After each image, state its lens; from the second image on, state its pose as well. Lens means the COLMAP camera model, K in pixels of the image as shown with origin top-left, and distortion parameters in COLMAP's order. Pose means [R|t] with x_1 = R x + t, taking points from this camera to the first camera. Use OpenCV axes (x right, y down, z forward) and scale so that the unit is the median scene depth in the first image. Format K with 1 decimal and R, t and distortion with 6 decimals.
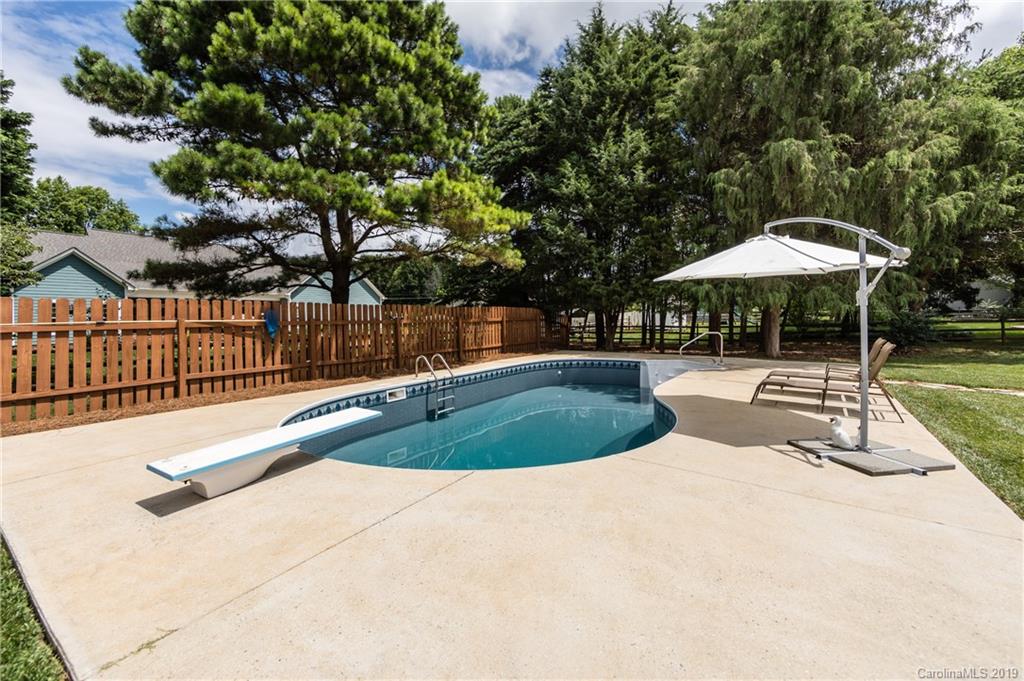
lens RADIAL K [[409.0, 0, 510.6], [0, 409.0, 316.4], [0, 0, 1]] dist [0.000086, -0.000019]
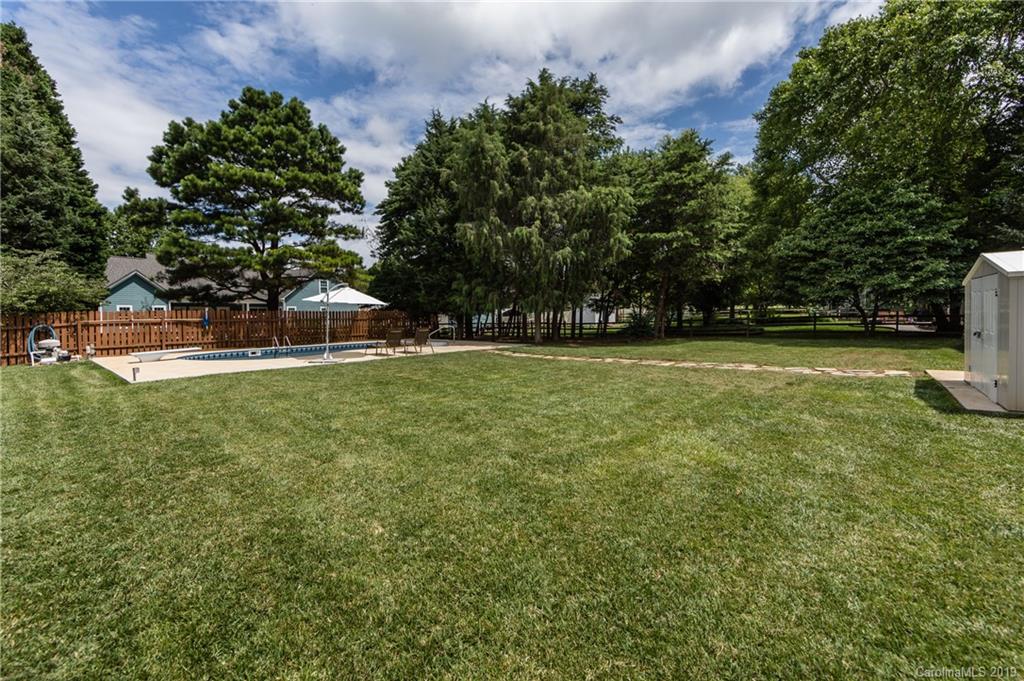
lens RADIAL K [[415.9, 0, 486.4], [0, 415.9, 326.6], [0, 0, 1]] dist [0.000461, 0.000196]
pose [[0.990255, 0.005358, -0.139164, 0.790756], [-0.000625, 0.999421, 0.034033, -0.018521], [0.139266, -0.033614, 0.989684, -0.646742]]
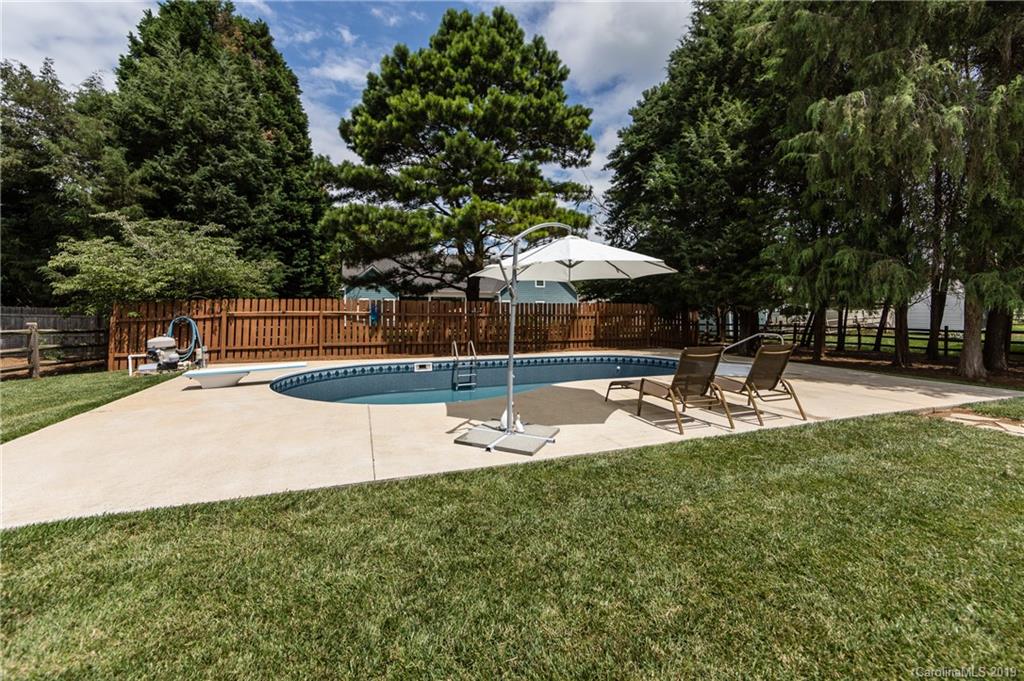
lens RADIAL K [[409.0, 0, 510.6], [0, 409.0, 316.4], [0, 0, 1]] dist [0.000086, -0.000019]
pose [[0.829285, 0.022176, -0.558386, 0.463706], [-0.012715, 0.999702, 0.020819, -0.009235], [0.558681, -0.010165, 0.829320, 0.005630]]
